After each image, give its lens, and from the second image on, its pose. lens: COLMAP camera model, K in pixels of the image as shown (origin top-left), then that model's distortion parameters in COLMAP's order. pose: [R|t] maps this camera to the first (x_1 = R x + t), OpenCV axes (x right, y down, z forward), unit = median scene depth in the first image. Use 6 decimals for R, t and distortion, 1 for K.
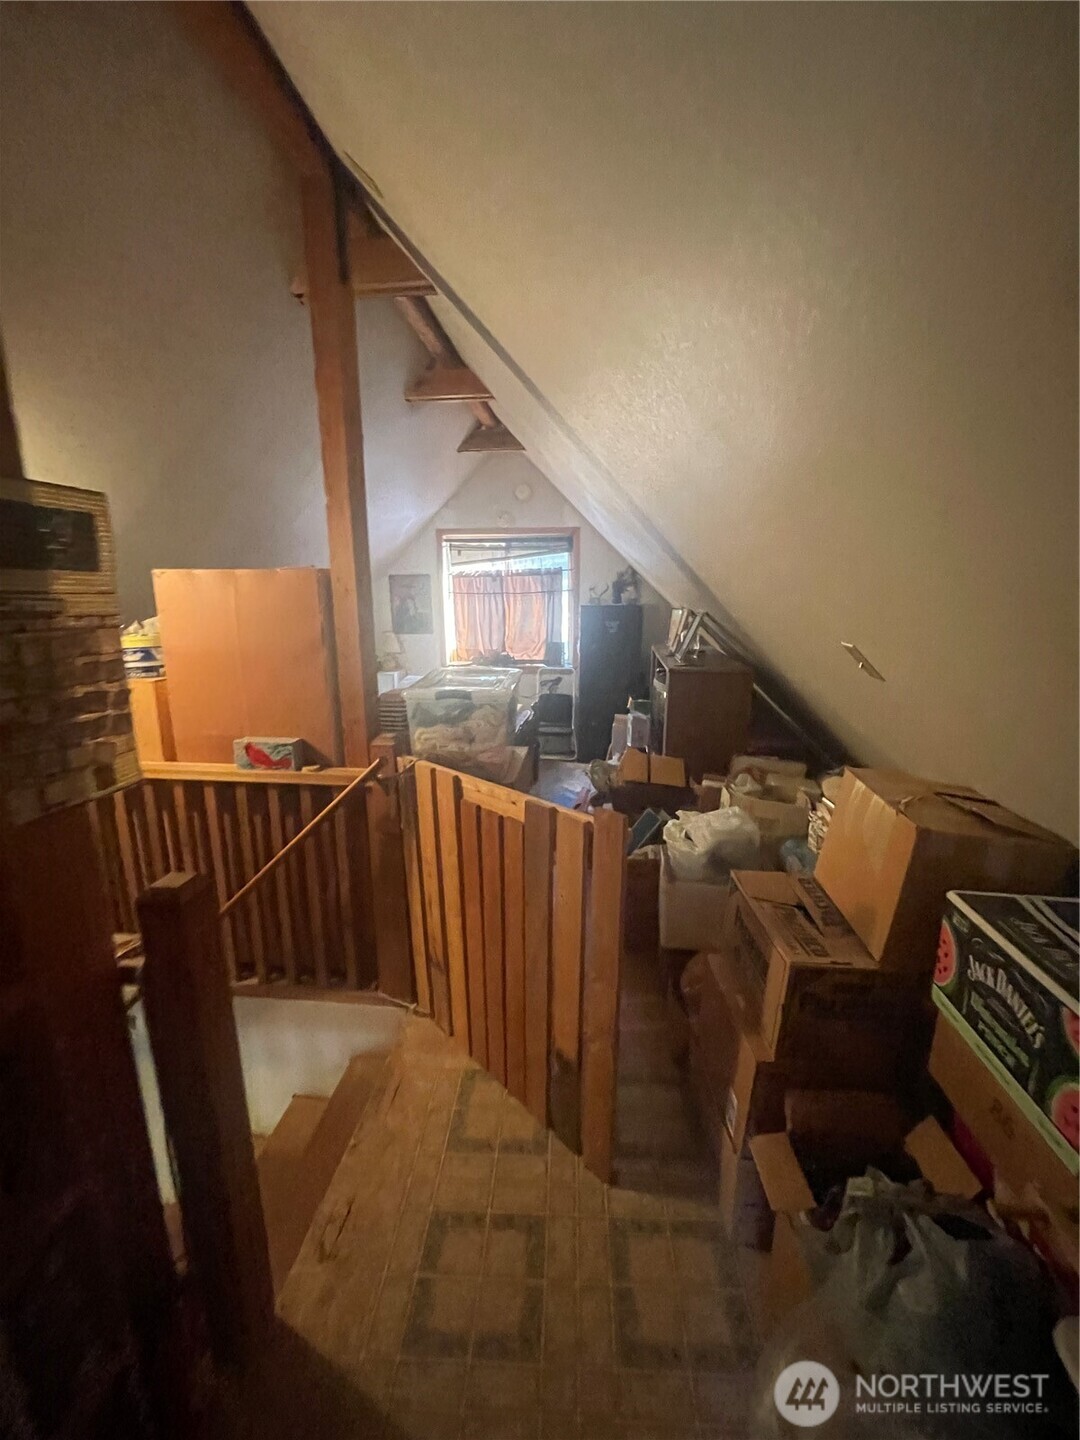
lens RADIAL K [[584.0, 0, 538.1], [0, 584.0, 716.6], [0, 0, 1]] dist [-0.002638, -0.000139]
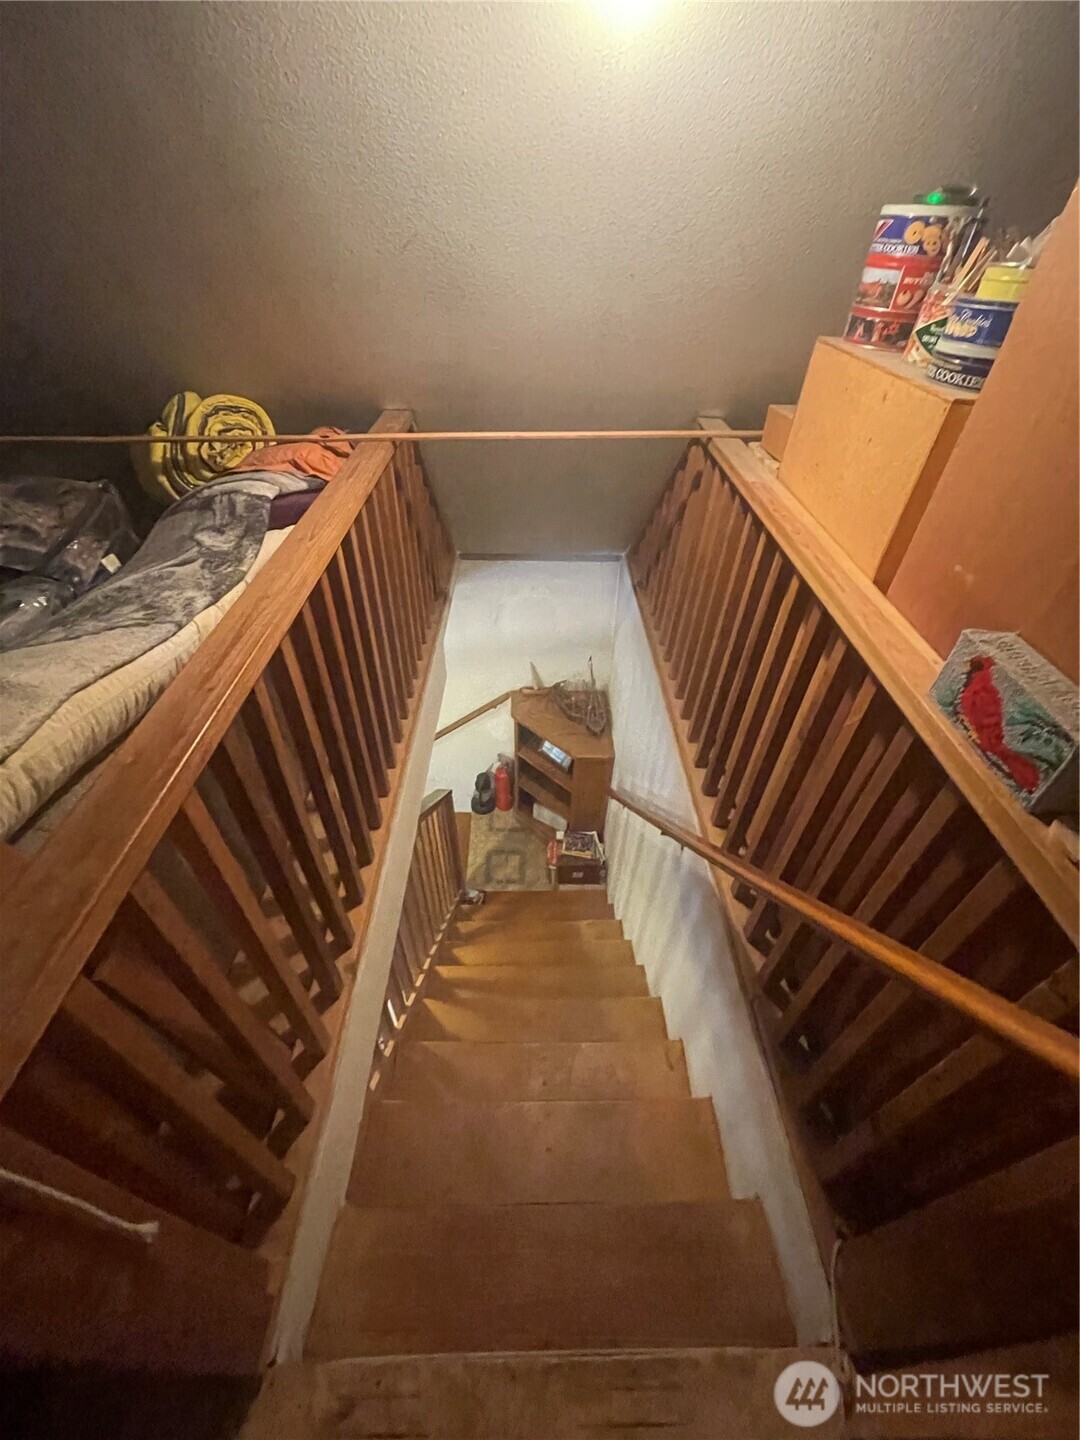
lens RADIAL K [[584.0, 0, 538.5], [0, 584.0, 724.4], [0, 0, 1]] dist [-0.002638, -0.000139]
pose [[0.120560, 0.655366, -0.745627, -0.239153], [-0.221773, 0.749904, 0.623267, -0.084166], [0.967617, 0.090219, 0.235751, 0.655355]]
